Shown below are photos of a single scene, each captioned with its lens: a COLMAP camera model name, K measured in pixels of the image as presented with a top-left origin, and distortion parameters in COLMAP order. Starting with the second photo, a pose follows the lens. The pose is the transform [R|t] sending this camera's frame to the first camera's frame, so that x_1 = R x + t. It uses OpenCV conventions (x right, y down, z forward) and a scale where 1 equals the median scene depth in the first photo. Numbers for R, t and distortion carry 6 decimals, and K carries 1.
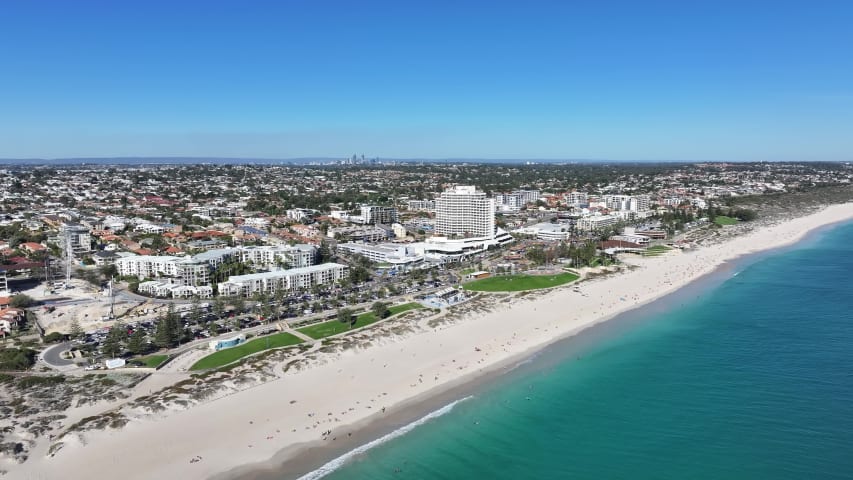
lens RADIAL K [[1971.4, 0, 417.2], [0, 1971.4, 240.6], [0, 0, 1]] dist [-0.204396, 0.997213]
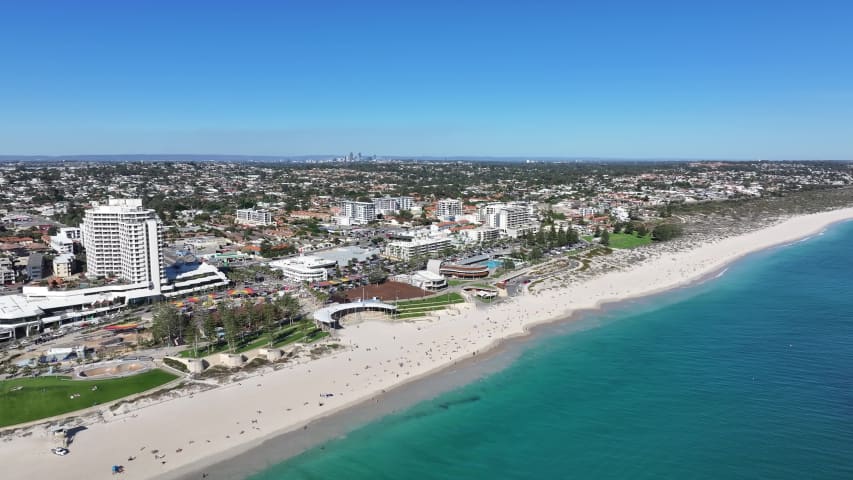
lens RADIAL K [[1588.9, 0, 426.5], [0, 1588.9, 240.0], [0, 0, 1]] dist [-0.024828, 0.015207]
pose [[0.997404, 0.007734, -0.071591, 0.123324], [-0.006947, 0.999913, 0.011241, -0.016773], [0.071672, -0.010714, 0.997371, 0.393266]]
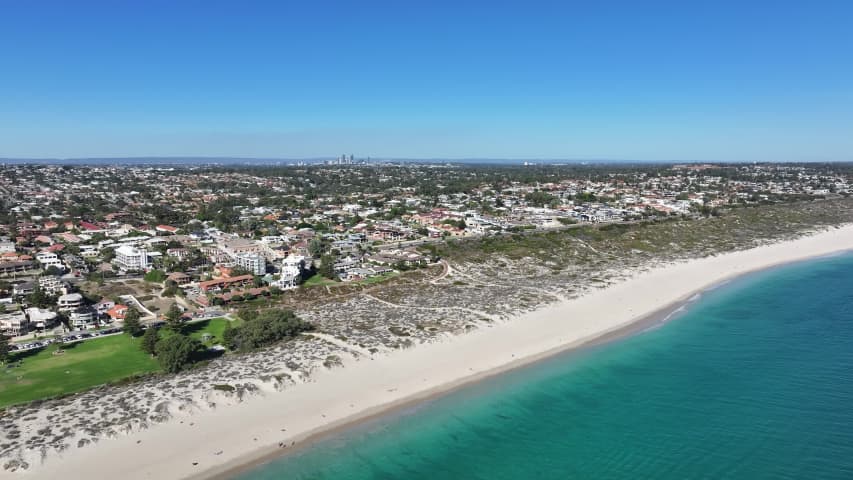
lens RADIAL K [[1184.3, 0, 476.9], [0, 1184.3, 240.4], [0, 0, 1]] dist [0.010094, 0.036416]
pose [[0.986926, 0.013417, -0.160617, 0.245452], [-0.009013, 0.999564, 0.028114, -0.035673], [0.160924, -0.026299, 0.986616, 0.842544]]
